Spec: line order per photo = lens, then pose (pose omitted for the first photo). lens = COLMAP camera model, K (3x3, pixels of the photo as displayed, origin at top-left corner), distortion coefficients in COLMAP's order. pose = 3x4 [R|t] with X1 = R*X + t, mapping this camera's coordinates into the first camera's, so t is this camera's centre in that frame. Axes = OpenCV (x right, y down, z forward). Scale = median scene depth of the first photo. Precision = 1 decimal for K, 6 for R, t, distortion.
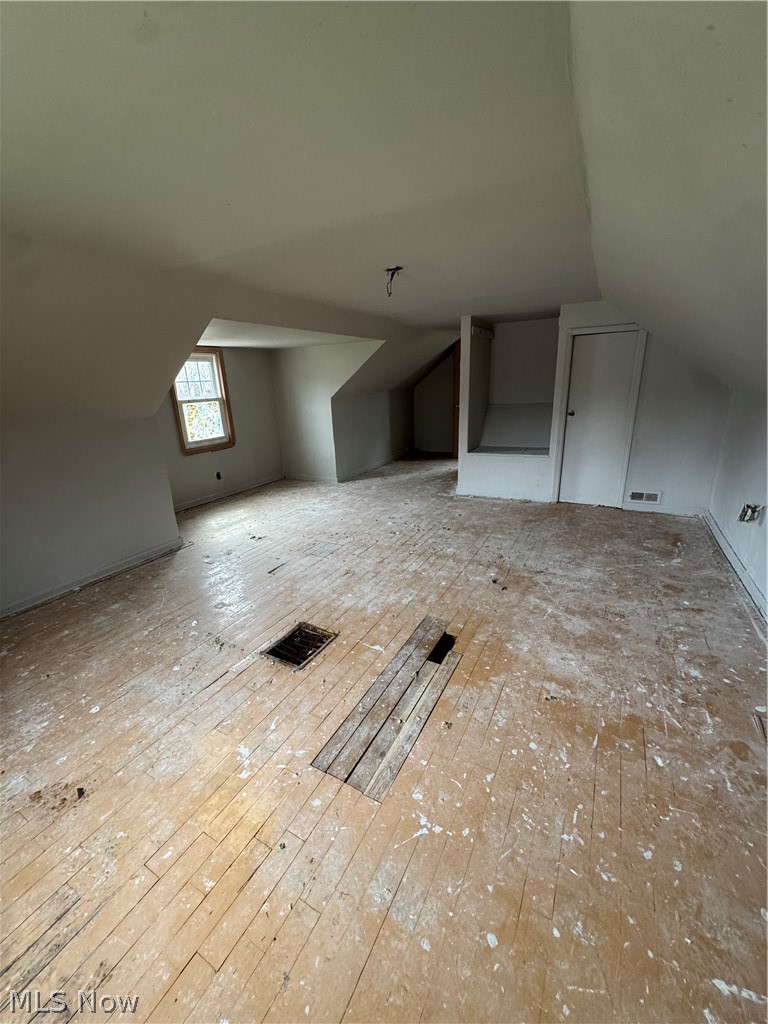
lens RADIAL K [[407.6, 0, 386.4], [0, 407.6, 514.7], [0, 0, 1]] dist [-0.003295, 0.001071]
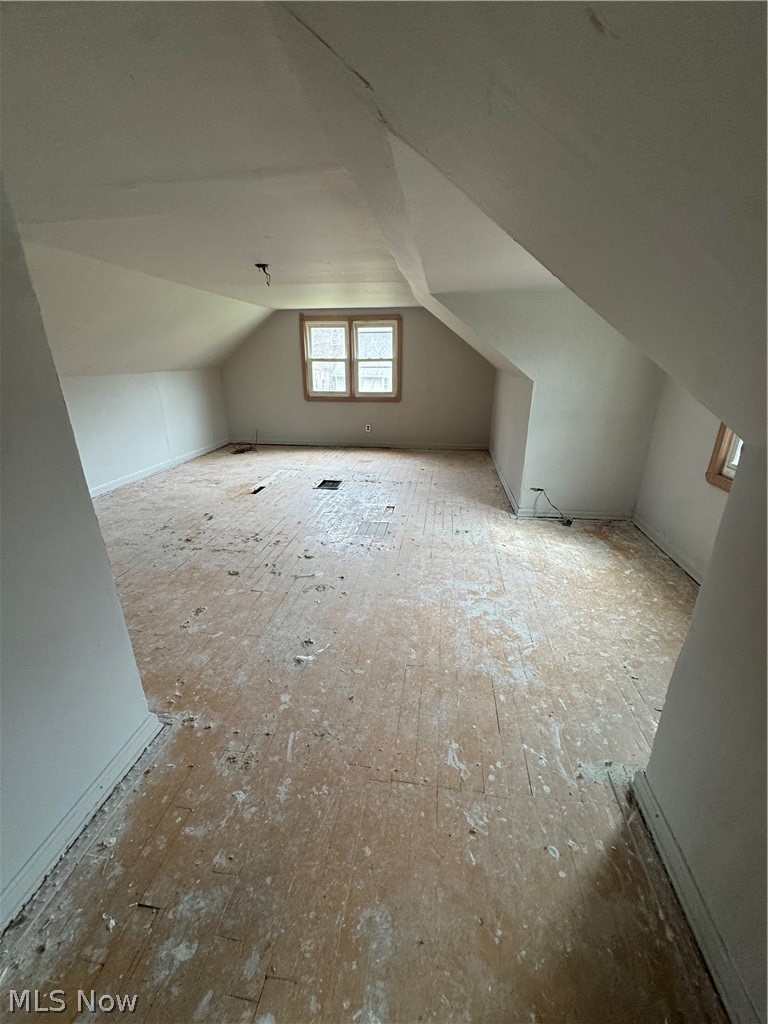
lens RADIAL K [[407.6, 0, 389.1], [0, 407.6, 507.5], [0, 0, 1]] dist [-0.003295, 0.001071]
pose [[-0.937001, 0.158203, -0.311449, 0.097328], [-0.073645, 0.782072, 0.618822, -0.519514], [0.341475, 0.602773, -0.721152, 1.553649]]
